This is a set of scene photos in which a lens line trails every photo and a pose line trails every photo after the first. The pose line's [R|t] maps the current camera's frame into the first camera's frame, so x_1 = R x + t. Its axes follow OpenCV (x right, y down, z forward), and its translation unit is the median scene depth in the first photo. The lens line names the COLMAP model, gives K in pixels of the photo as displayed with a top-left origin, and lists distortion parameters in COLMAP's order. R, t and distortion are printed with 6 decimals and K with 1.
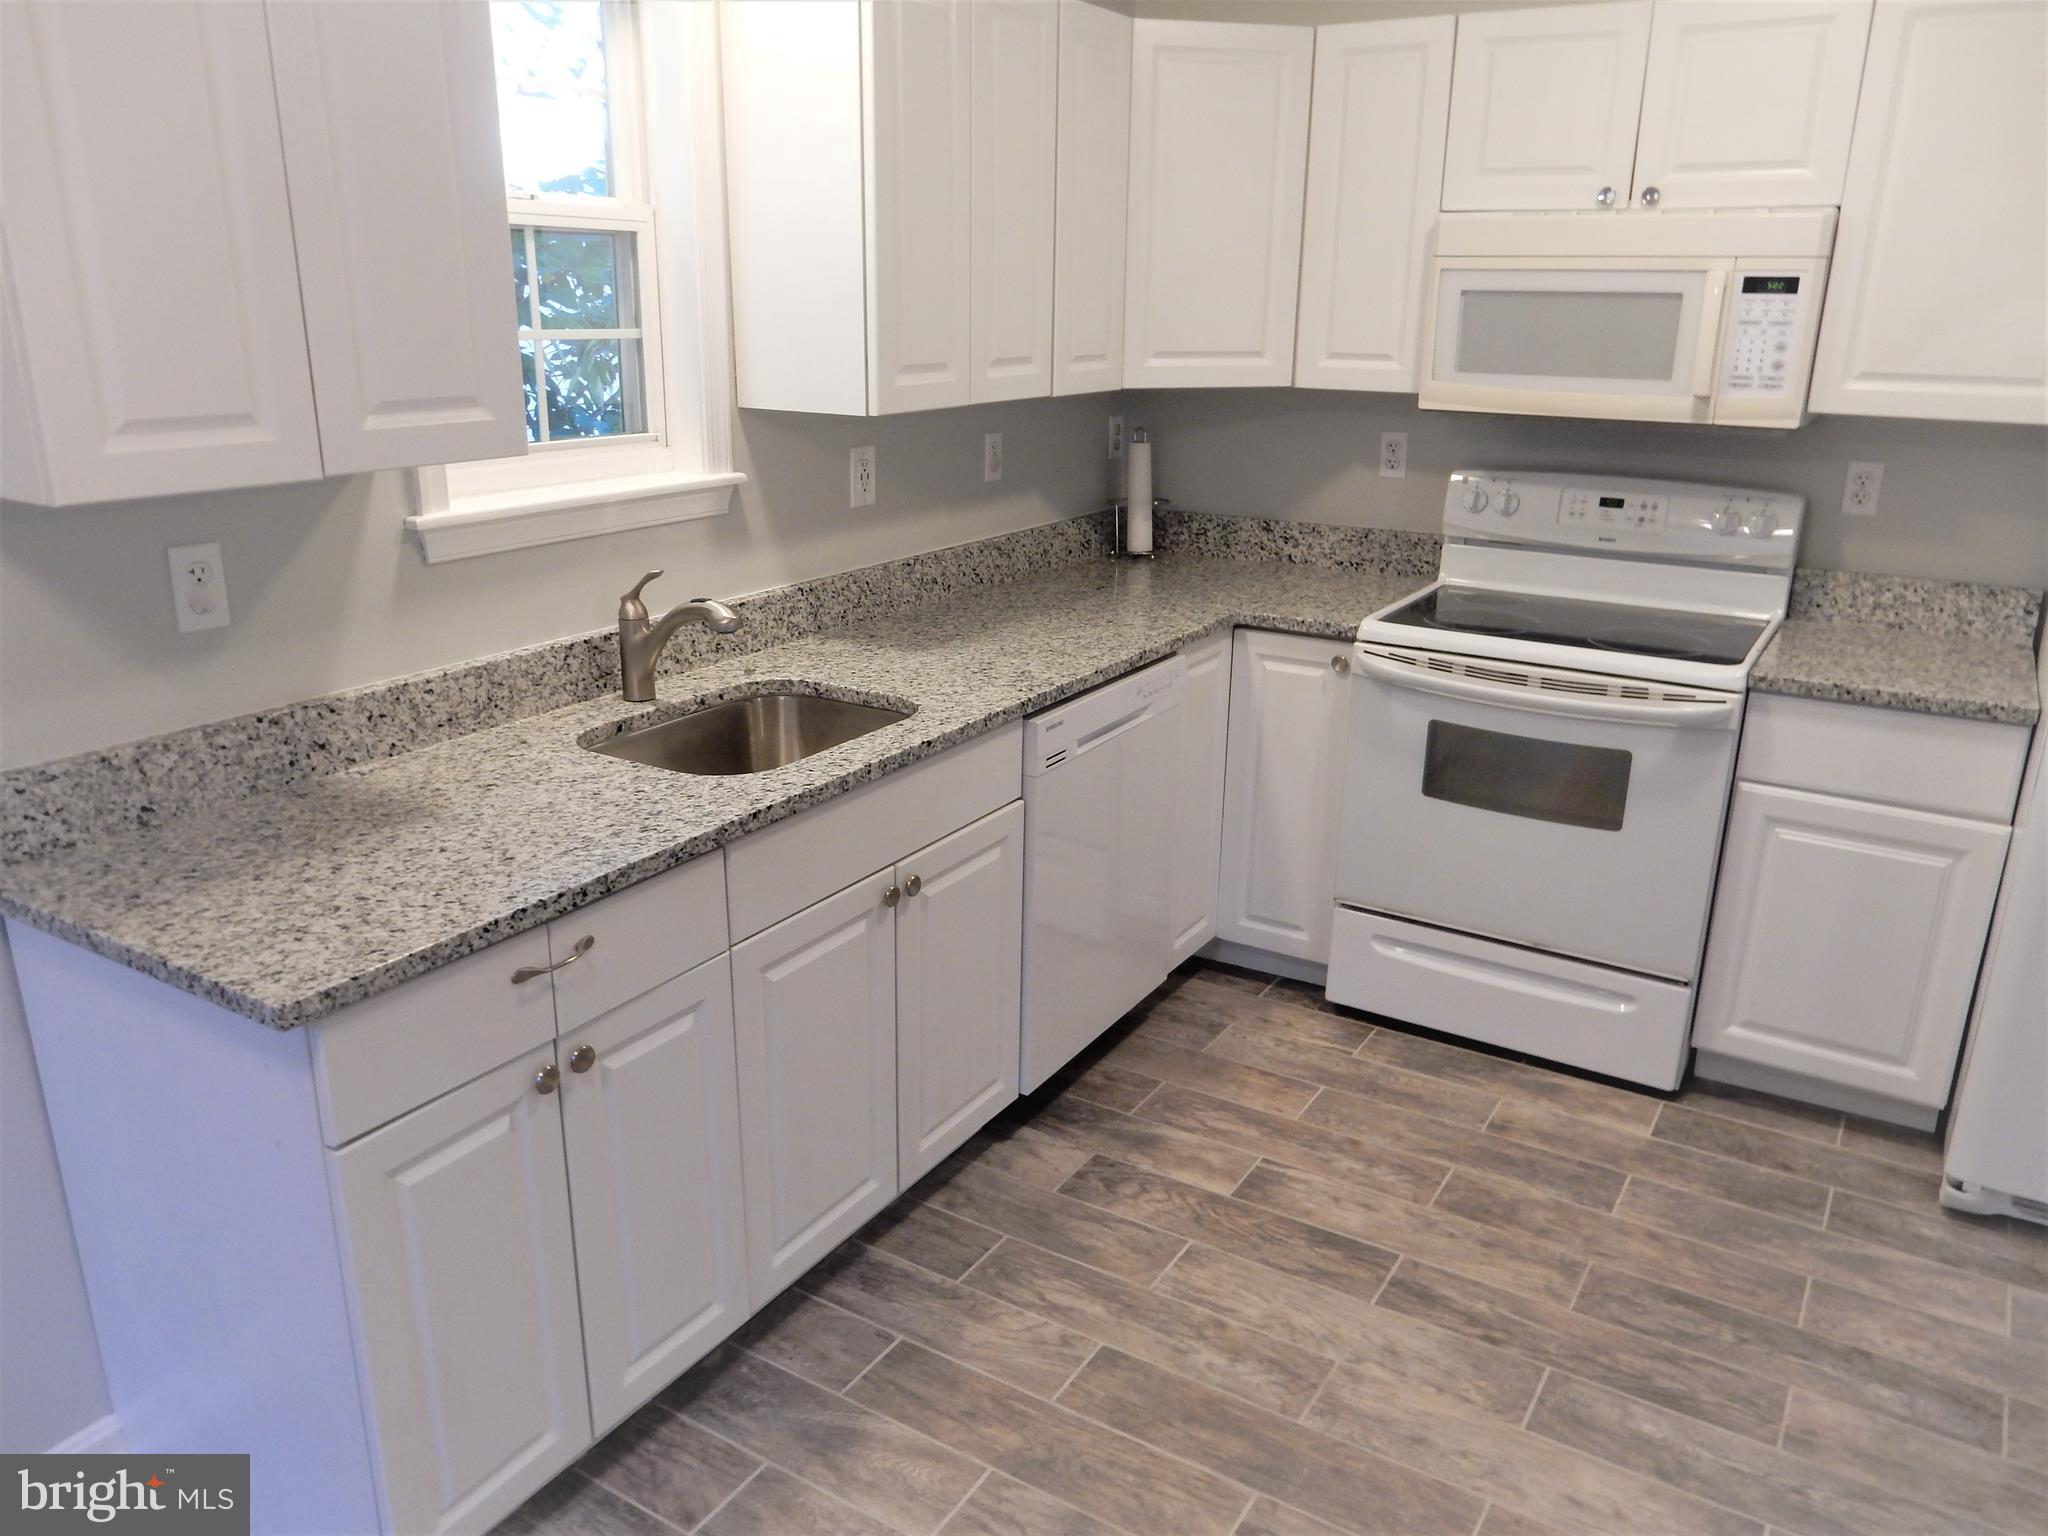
lens RADIAL K [[1506.4, 0, 1021.7], [0, 1506.4, 772.4], [0, 0, 1]] dist [-0.008901, 0.003916]
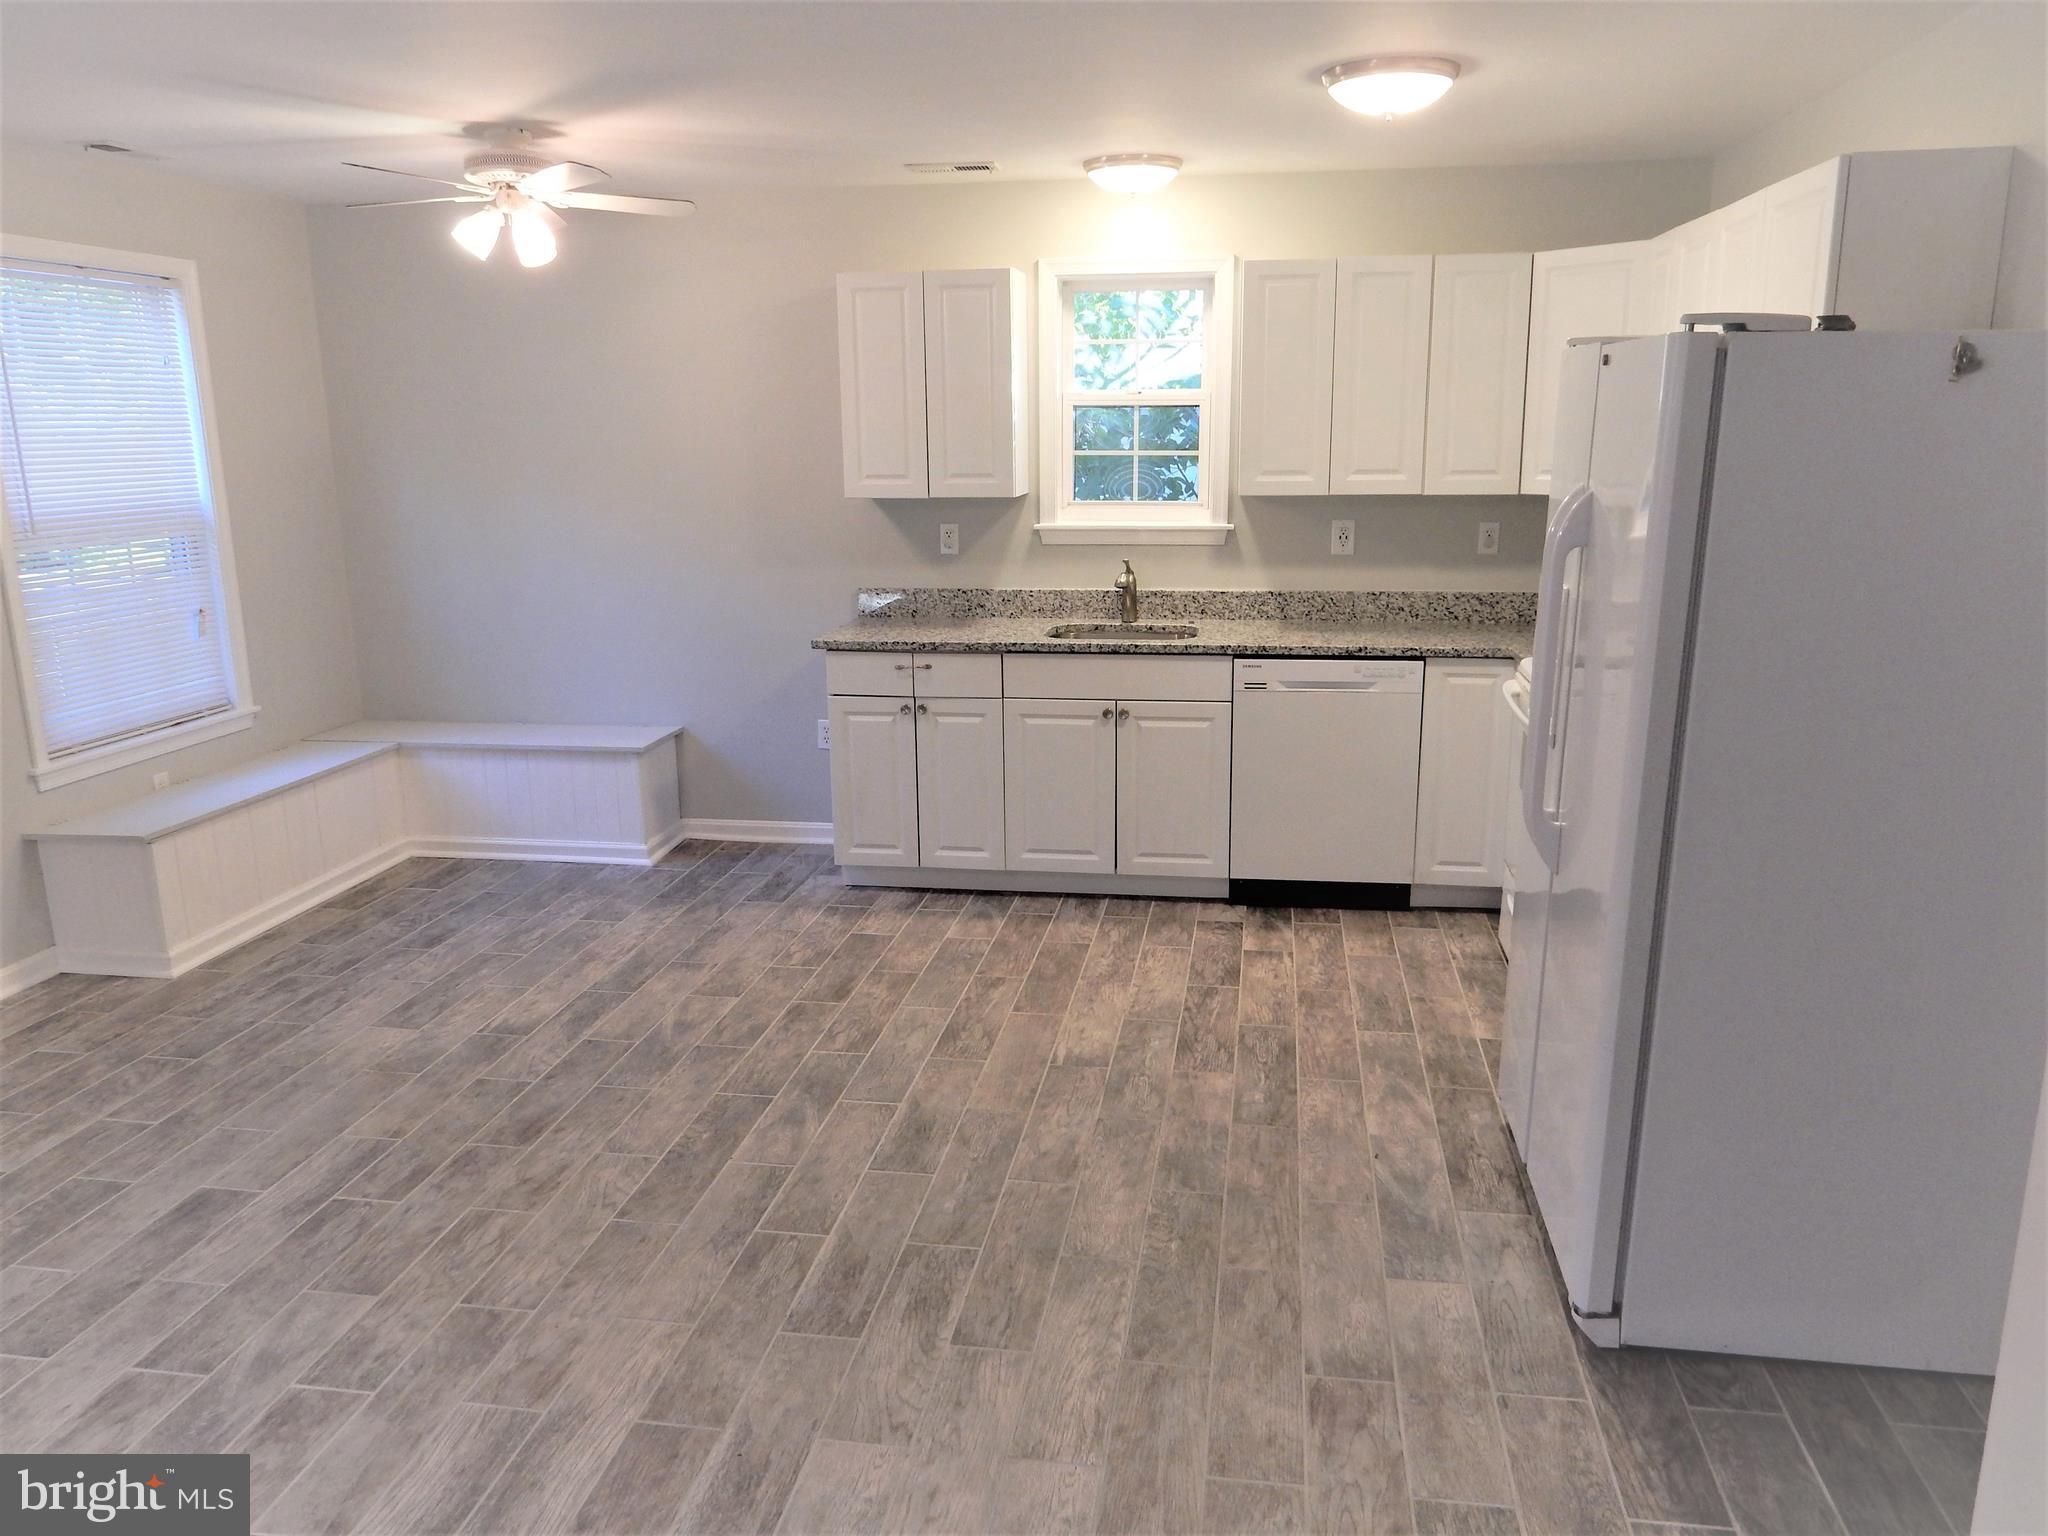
lens RADIAL K [[1506.4, 0, 1028.9], [0, 1506.4, 773.5], [0, 0, 1]] dist [-0.008901, 0.003916]
pose [[0.389762, 0.197434, -0.899503, 1.679247], [-0.268911, 0.958579, 0.093880, -0.005523], [0.880780, 0.205295, 0.426709, 0.017581]]
